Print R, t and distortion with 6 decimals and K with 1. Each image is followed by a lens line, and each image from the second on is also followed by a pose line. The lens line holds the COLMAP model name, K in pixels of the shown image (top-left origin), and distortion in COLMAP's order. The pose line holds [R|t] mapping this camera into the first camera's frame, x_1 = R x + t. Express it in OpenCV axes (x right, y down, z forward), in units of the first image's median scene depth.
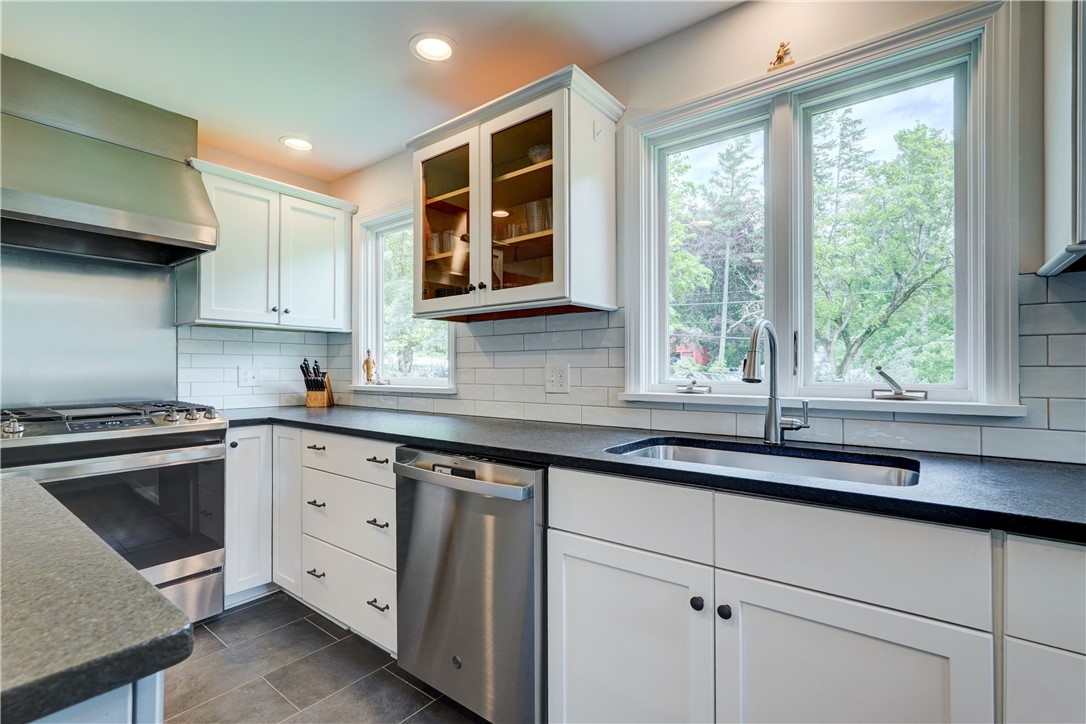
lens RADIAL K [[502.3, 0, 557.9], [0, 502.3, 361.8], [0, 0, 1]] dist [-0.016802, 0.008498]
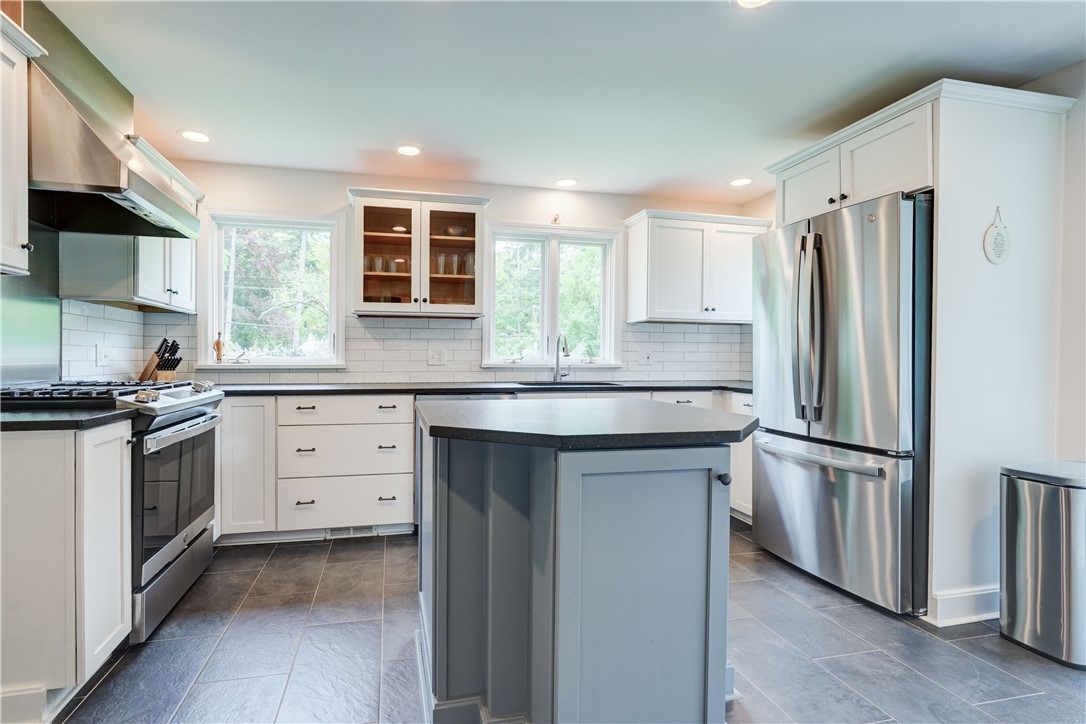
lens RADIAL K [[502.3, 0, 505.8], [0, 502.3, 359.8], [0, 0, 1]] dist [-0.016802, 0.008498]
pose [[0.623824, -0.001534, 0.781563, -1.285782], [-0.015387, 0.999780, 0.014244, 0.018699], [-0.781413, -0.020912, 0.623663, -0.255848]]
